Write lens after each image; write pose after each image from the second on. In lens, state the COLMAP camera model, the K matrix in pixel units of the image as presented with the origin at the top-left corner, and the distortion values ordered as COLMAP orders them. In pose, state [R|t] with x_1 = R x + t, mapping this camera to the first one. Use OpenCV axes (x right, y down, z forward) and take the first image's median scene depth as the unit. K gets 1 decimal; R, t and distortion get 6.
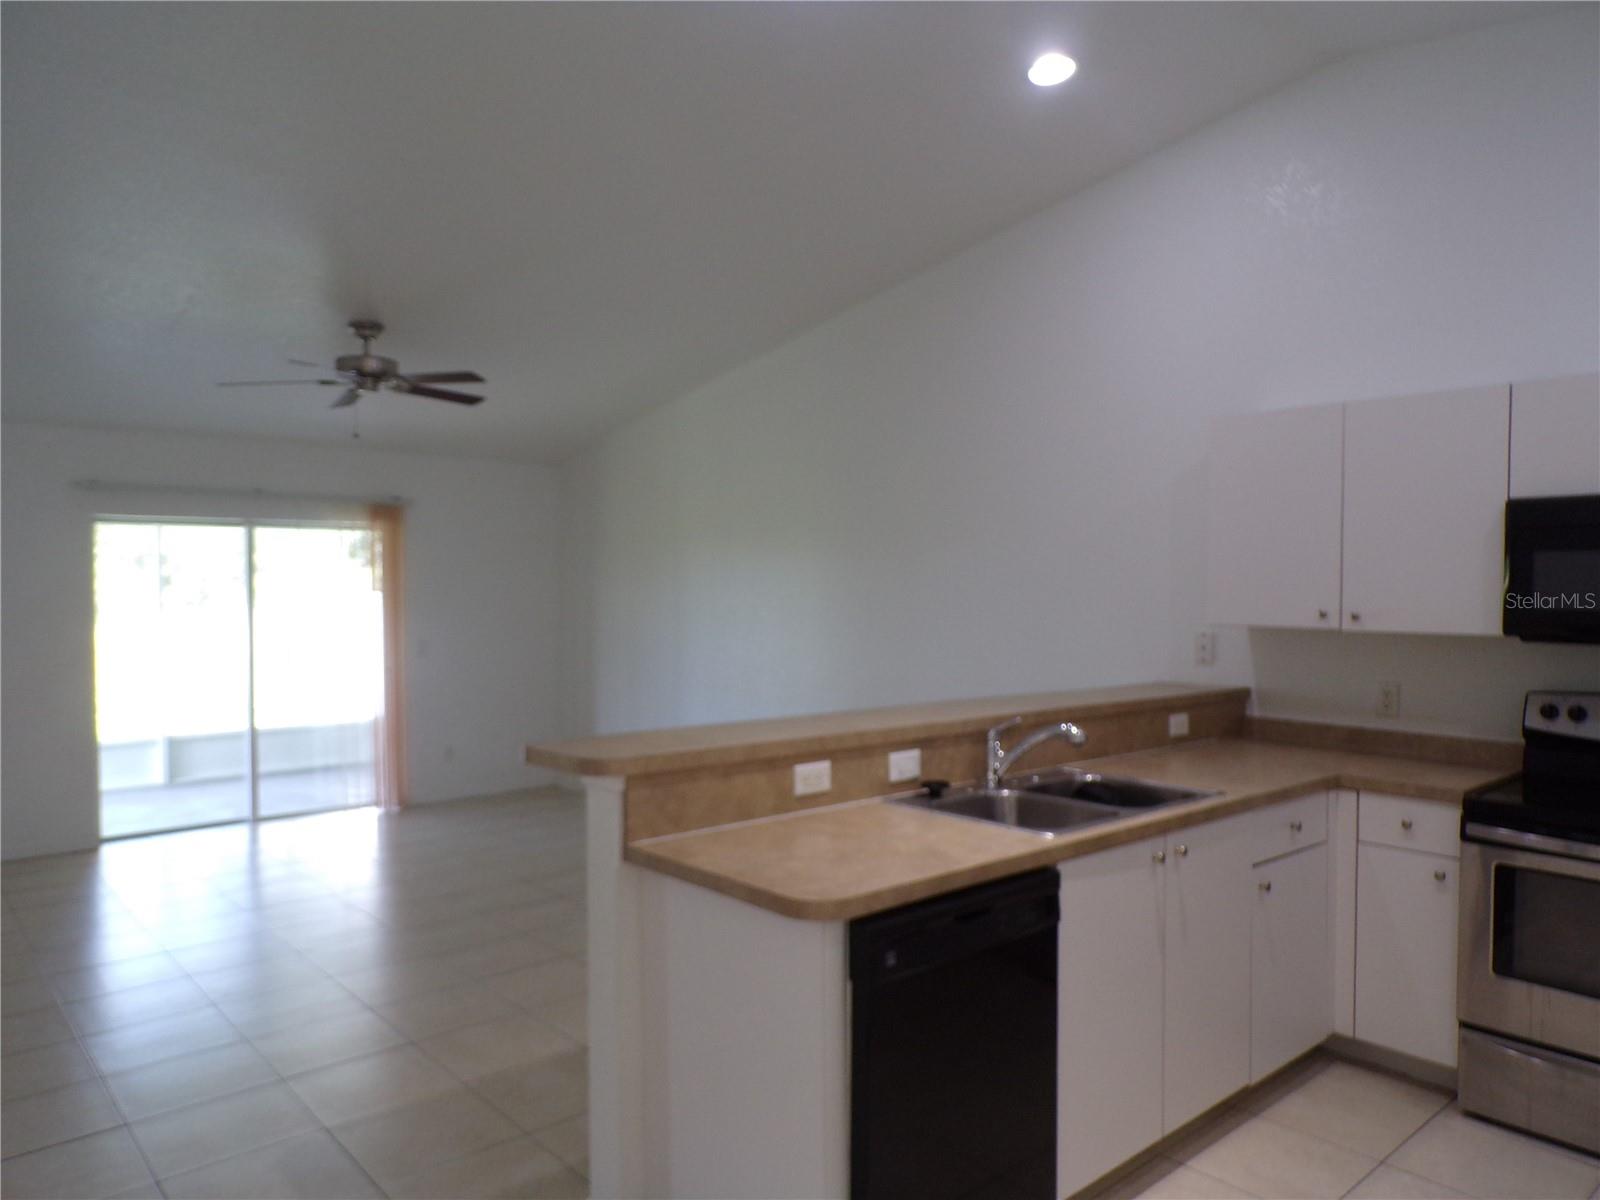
lens RADIAL K [[1105.9, 0, 798.9], [0, 1105.9, 625.1], [0, 0, 1]] dist [0.011954, 0.004598]
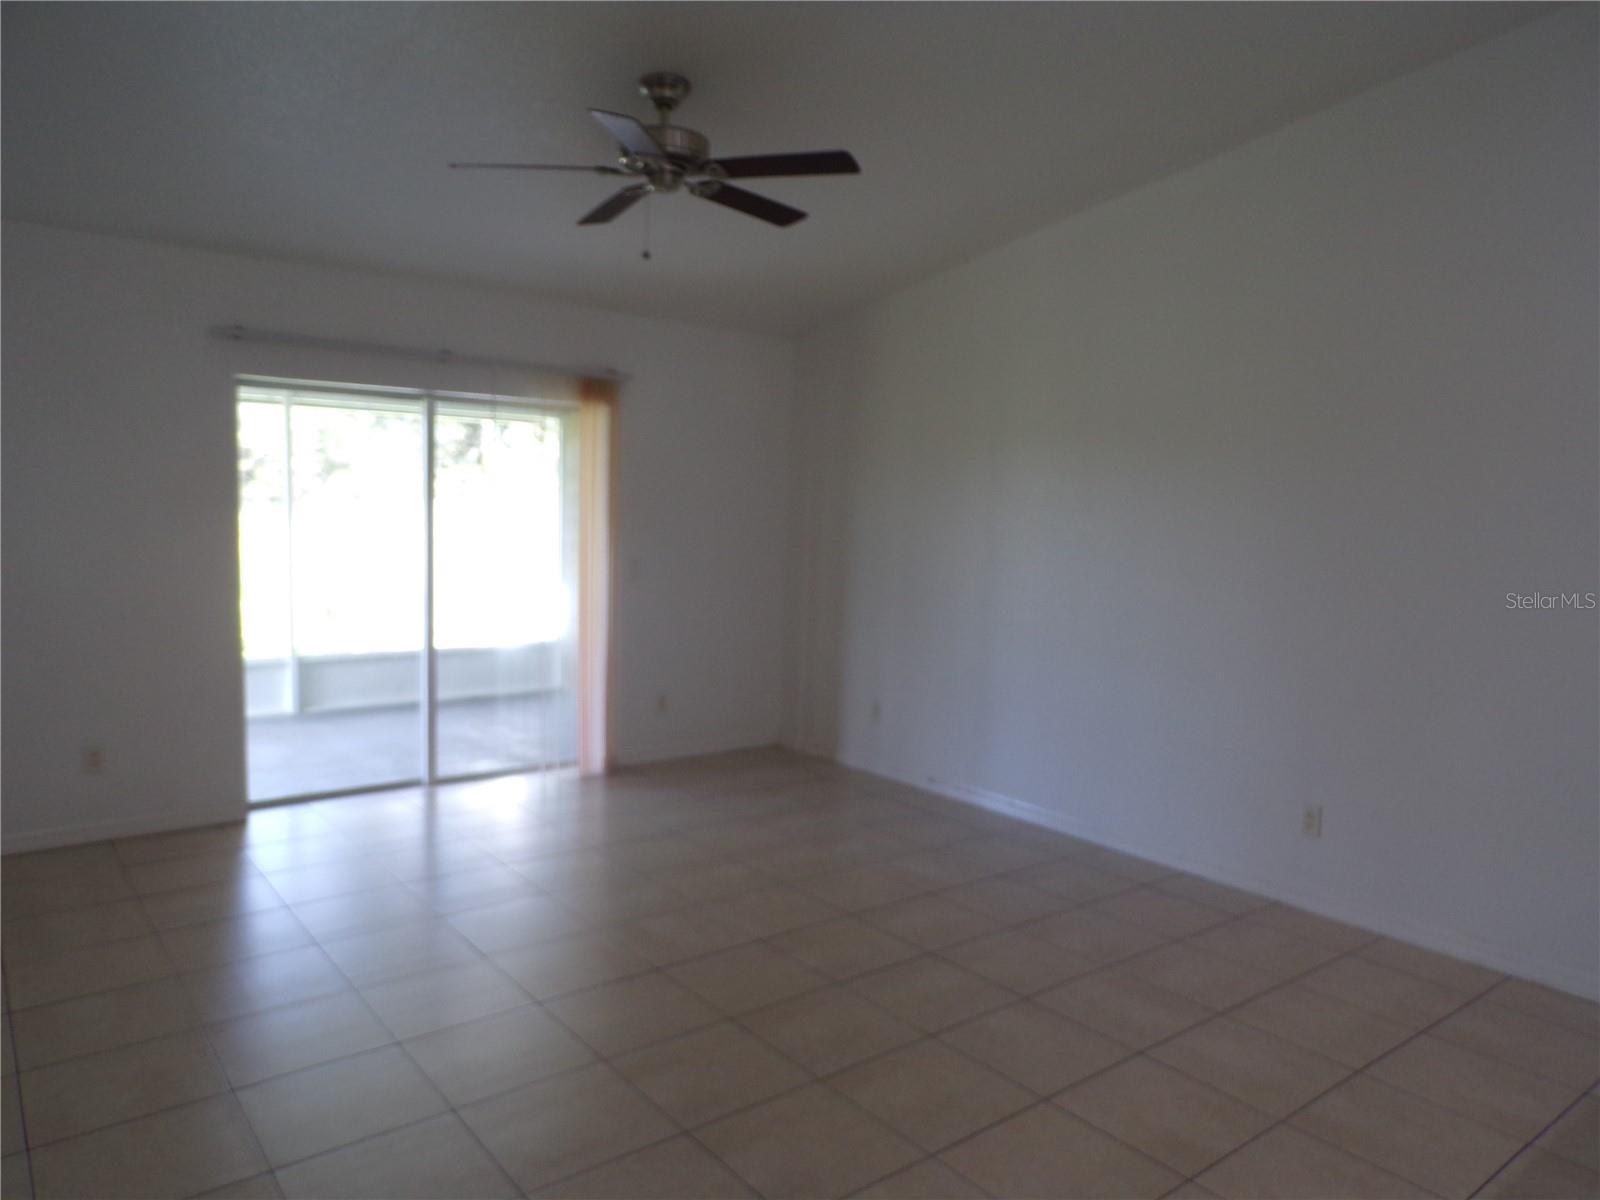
lens RADIAL K [[1100.6, 0, 752.4], [0, 1100.6, 603.1], [0, 0, 1]] dist [0.072961, -0.000836]
pose [[0.996374, 0.038826, -0.075705, -0.257493], [-0.034437, 0.997697, 0.058437, -0.002235], [0.077800, -0.055618, 0.995416, 0.304203]]
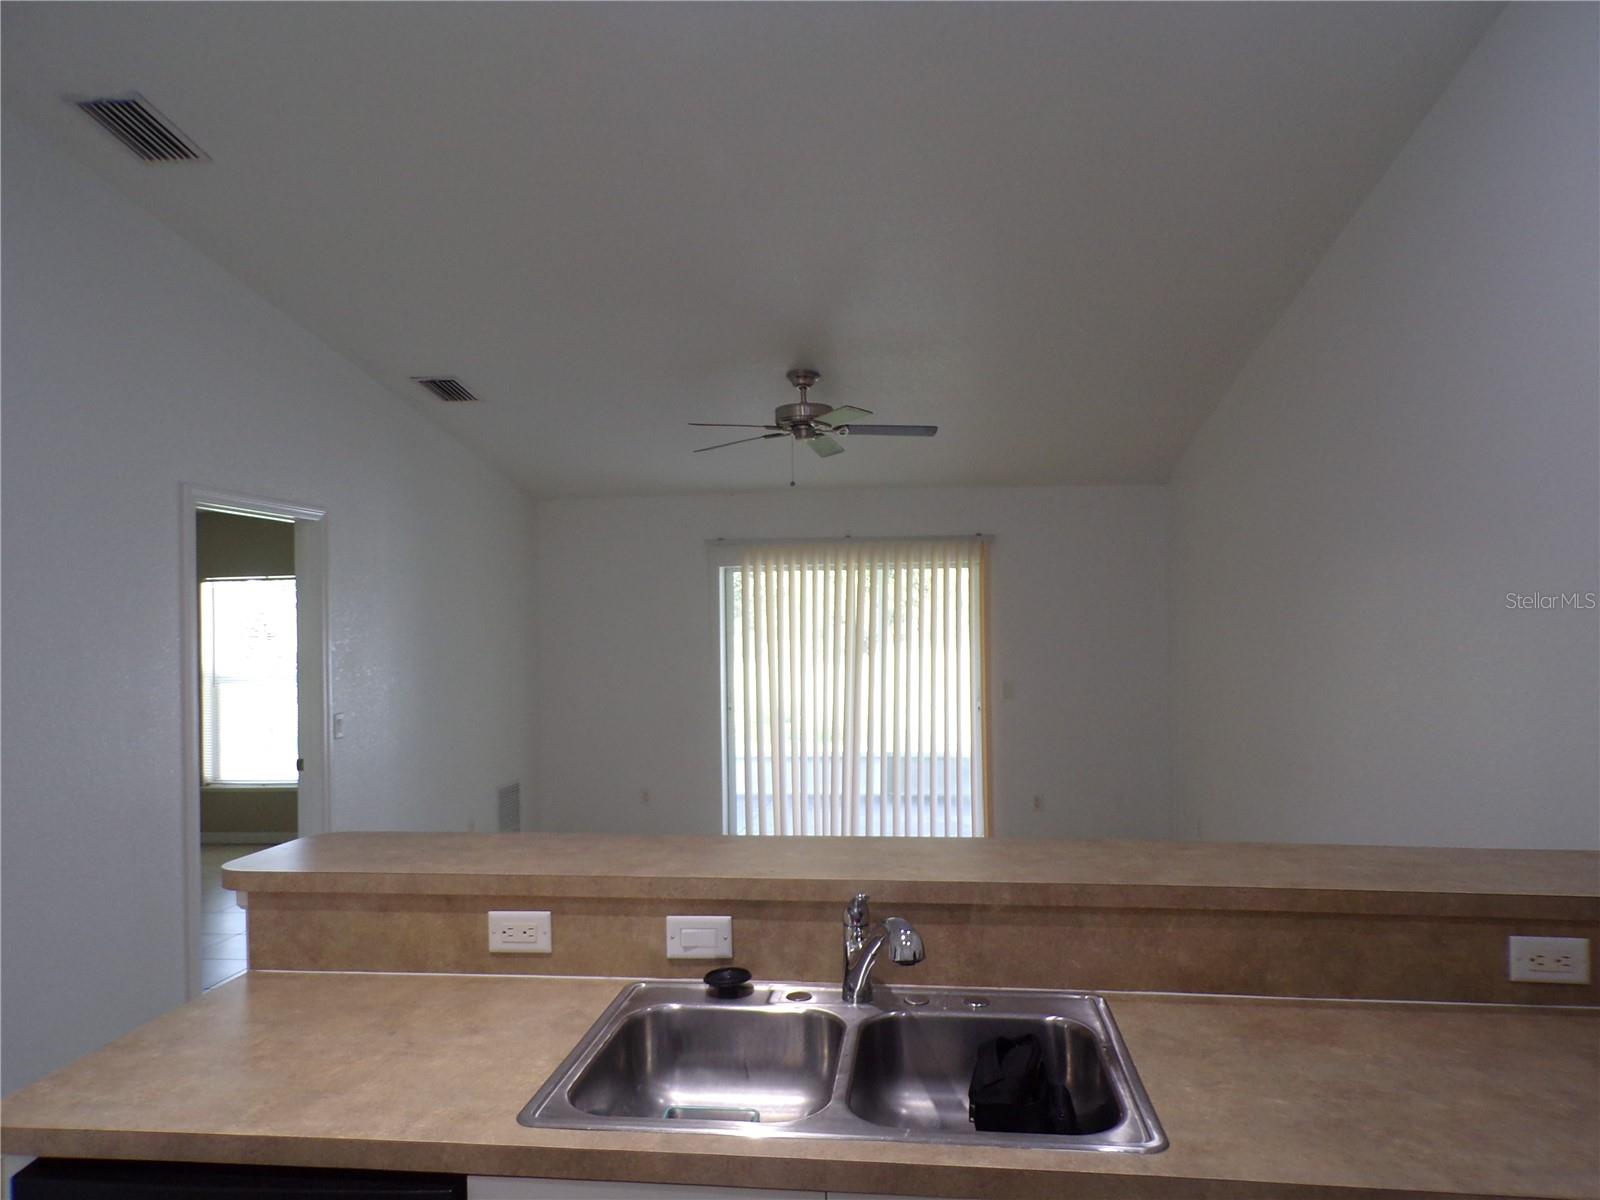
lens RADIAL K [[1104.9, 0, 802.5], [0, 1104.9, 603.1], [0, 0, 1]] dist [0.023148, 0.003558]
pose [[0.662442, -0.017783, -0.748902, 0.337802], [-0.007582, 0.999508, -0.030441, -0.028607], [0.749075, 0.025844, 0.661981, 0.315296]]
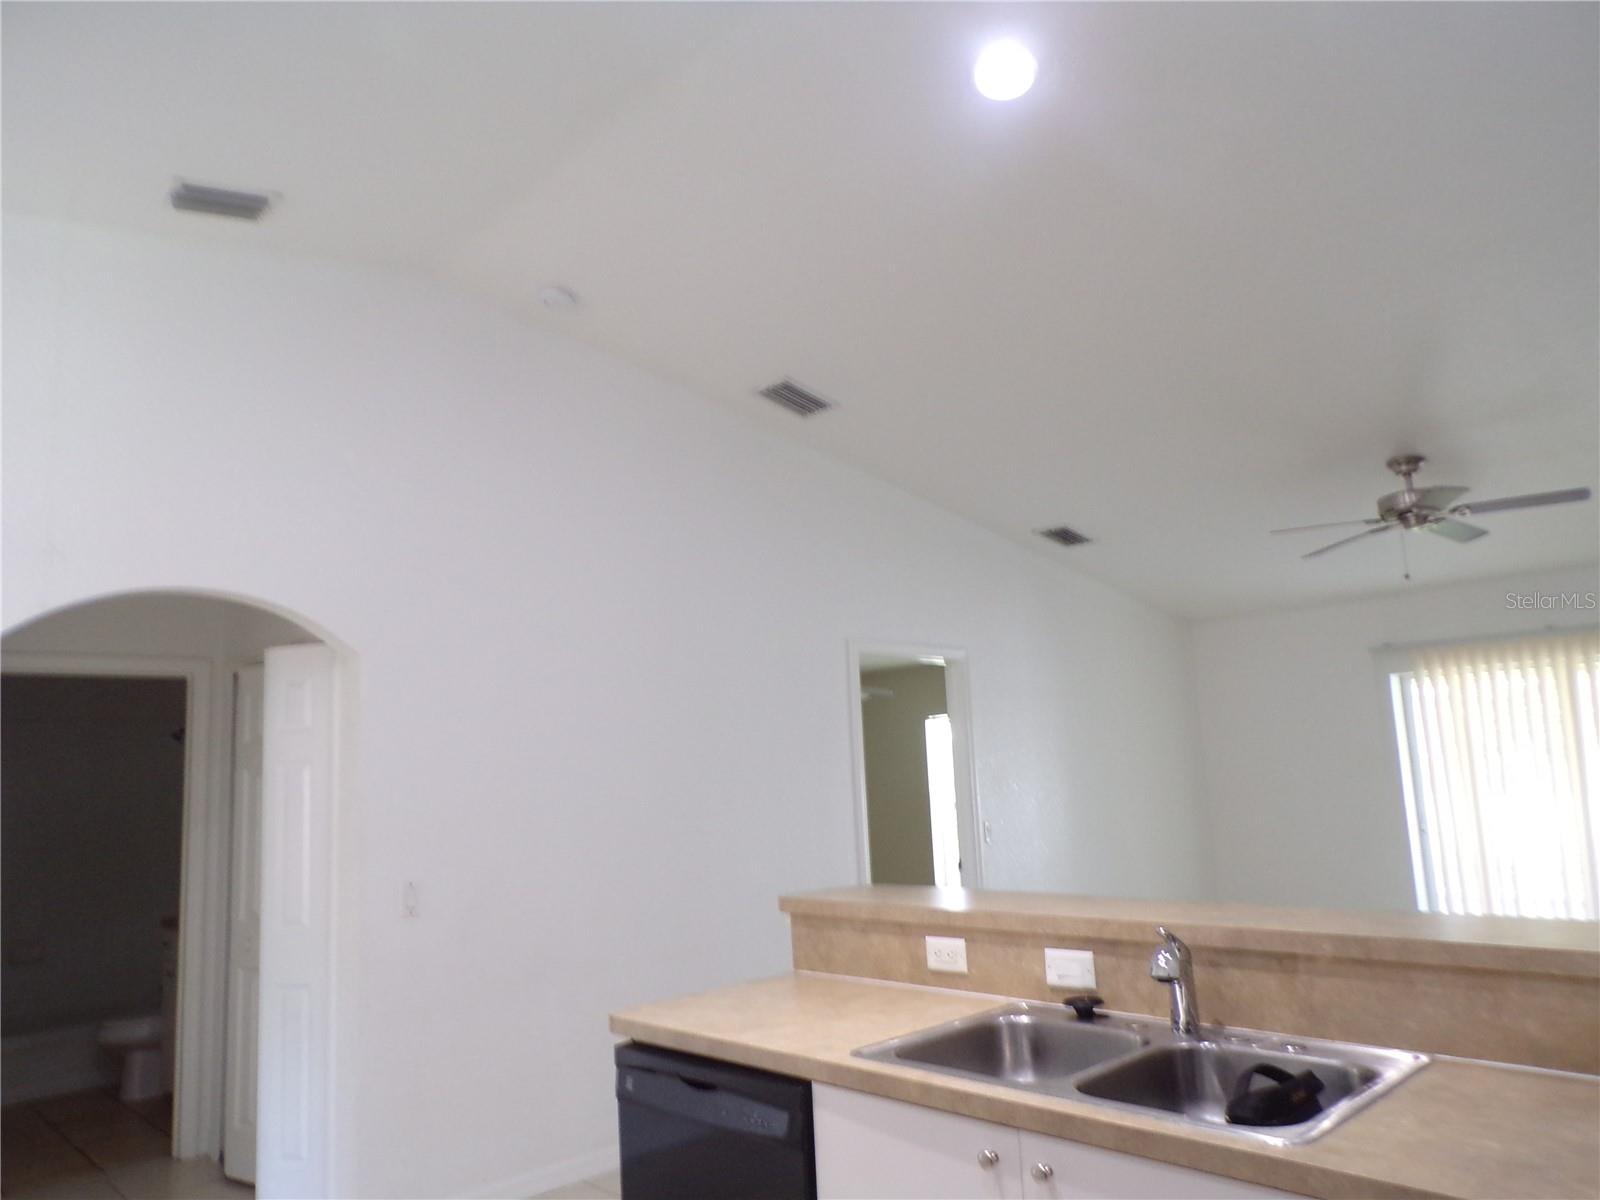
lens RADIAL K [[1099.2, 0, 800.7], [0, 1099.2, 598.8], [0, 0, 1]] dist [0.011362, 0.000824]
pose [[0.039423, -0.165914, -0.985352, 0.474679], [0.015452, 0.986102, -0.165422, -0.002974], [0.999103, -0.008704, 0.041439, 0.409668]]
